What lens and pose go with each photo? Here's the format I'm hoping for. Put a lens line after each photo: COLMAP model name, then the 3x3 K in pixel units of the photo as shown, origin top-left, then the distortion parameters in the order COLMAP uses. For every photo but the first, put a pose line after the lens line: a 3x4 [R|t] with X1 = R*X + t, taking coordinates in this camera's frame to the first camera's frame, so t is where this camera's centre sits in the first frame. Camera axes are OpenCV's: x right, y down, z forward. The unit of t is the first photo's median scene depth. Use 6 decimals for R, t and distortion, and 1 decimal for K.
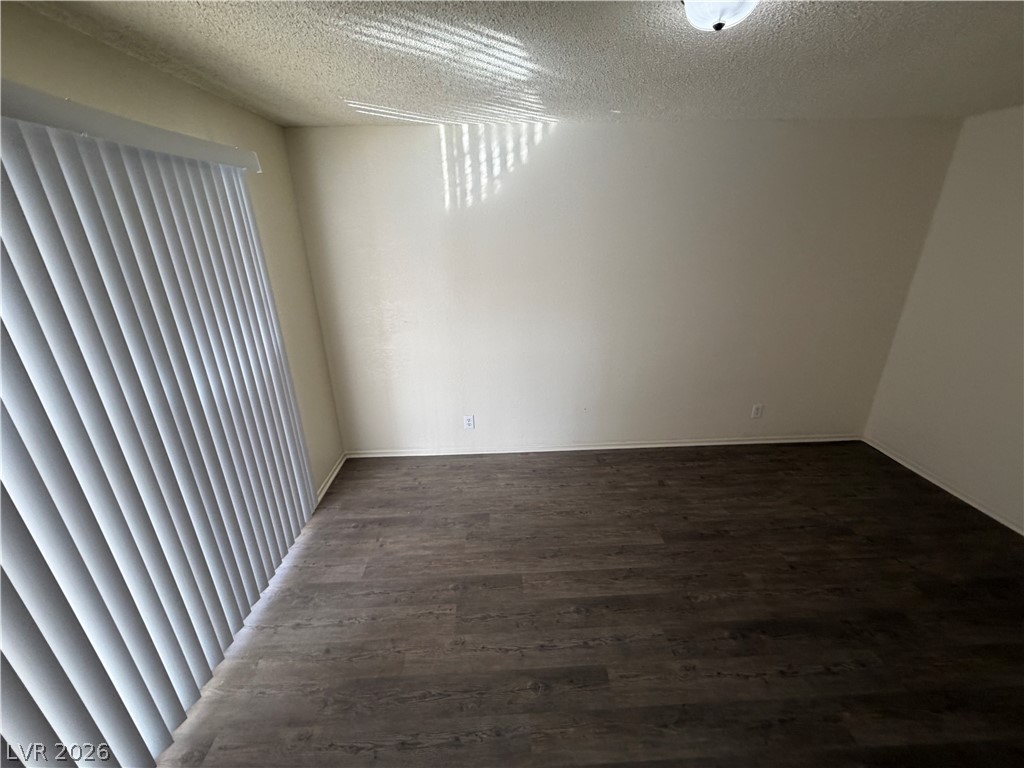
lens RADIAL K [[407.9, 0, 510.3], [0, 407.9, 386.5], [0, 0, 1]] dist [0.000241, 0.000352]
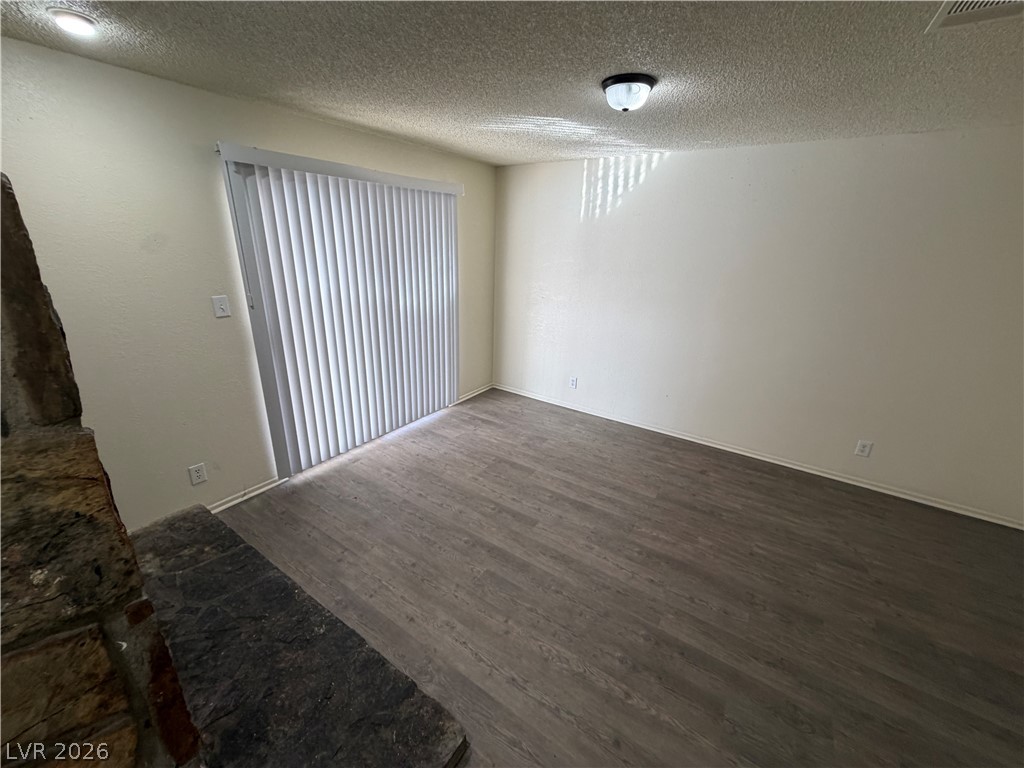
lens RADIAL K [[407.9, 0, 510.7], [0, 407.9, 386.7], [0, 0, 1]] dist [0.000241, 0.000352]
pose [[0.804721, 0.243105, -0.541595, 0.597168], [-0.259220, 0.964633, 0.047835, 0.120733], [0.534069, 0.101899, 0.839278, -0.251919]]
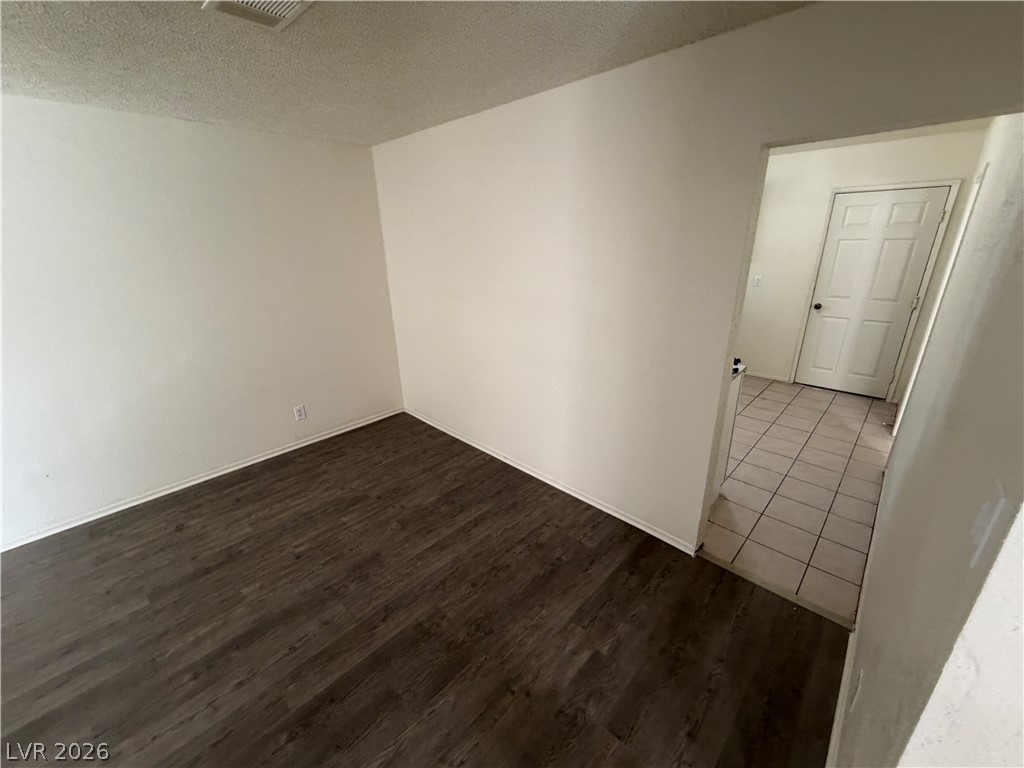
lens RADIAL K [[407.9, 0, 509.9], [0, 407.9, 385.6], [0, 0, 1]] dist [0.000241, 0.000352]
pose [[0.721387, -0.236033, 0.651068, 0.465946], [0.259319, 0.963794, 0.062080, 0.093490], [-0.642148, 0.124051, 0.756477, -0.150152]]
